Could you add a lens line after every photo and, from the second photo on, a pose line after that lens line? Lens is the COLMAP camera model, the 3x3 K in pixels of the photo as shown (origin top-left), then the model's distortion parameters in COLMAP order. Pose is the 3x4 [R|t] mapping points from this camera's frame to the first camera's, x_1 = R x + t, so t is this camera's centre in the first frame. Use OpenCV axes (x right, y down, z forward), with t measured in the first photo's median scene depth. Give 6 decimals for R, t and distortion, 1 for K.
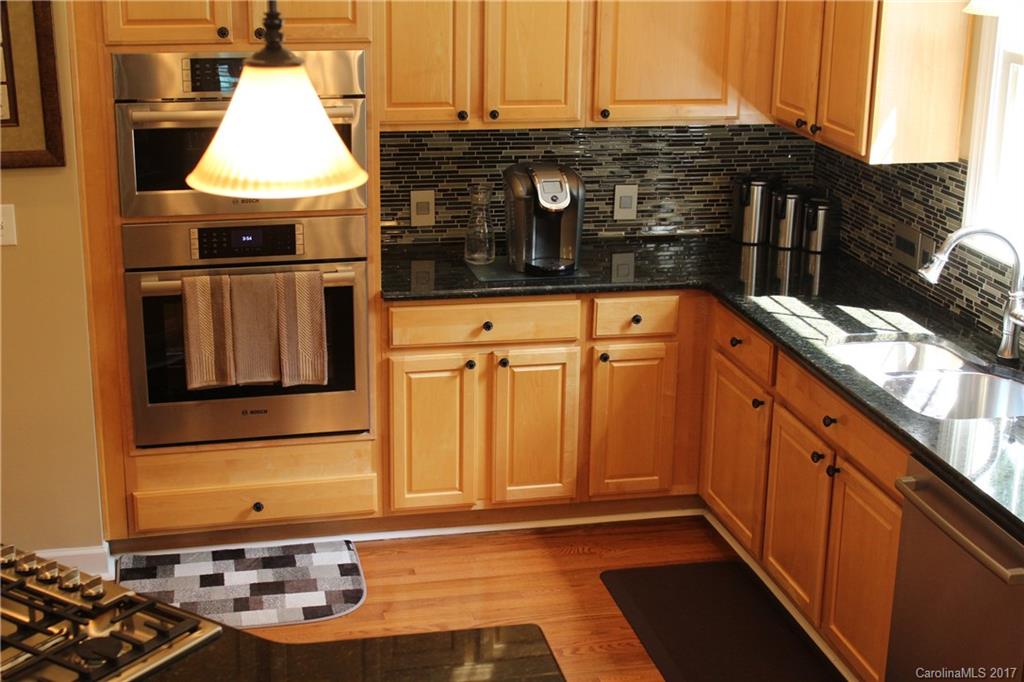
lens RADIAL K [[1547.1, 0, 512.0], [0, 1547.1, 341.0], [0, 0, 1]] dist [-0.049964, -0.042678]
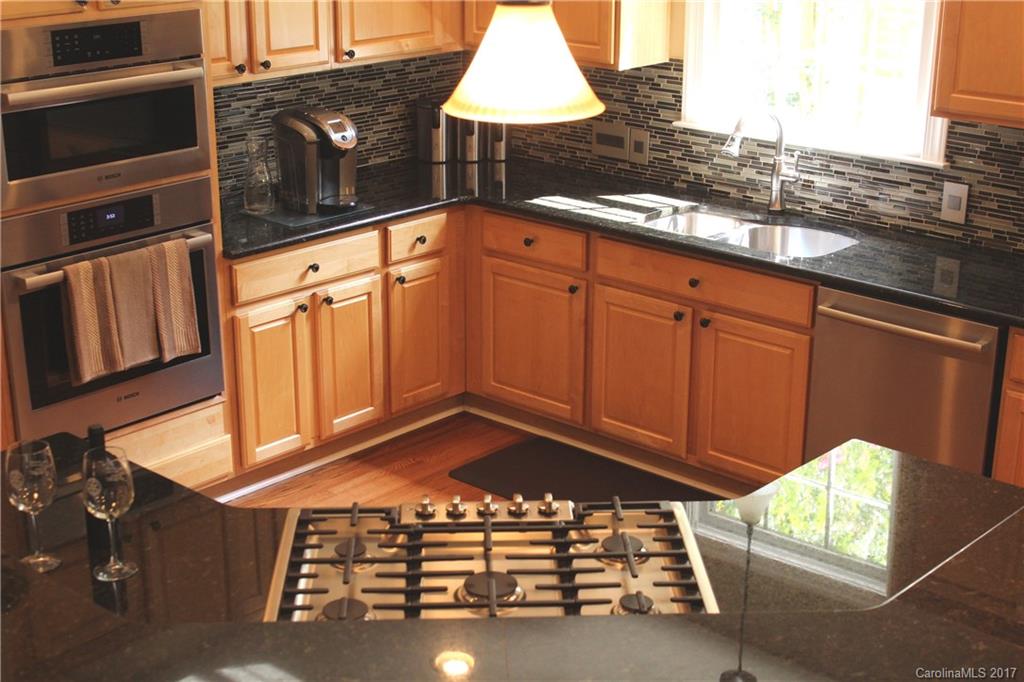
lens RADIAL K [[1547.1, 0, 512.0], [0, 1547.1, 341.0], [0, 0, 1]] dist [-0.049964, -0.042678]
pose [[0.810027, -0.196768, 0.552394, -0.493589], [0.178888, 0.980035, 0.086778, -0.028114], [-0.558440, 0.028524, 0.829054, 0.073750]]
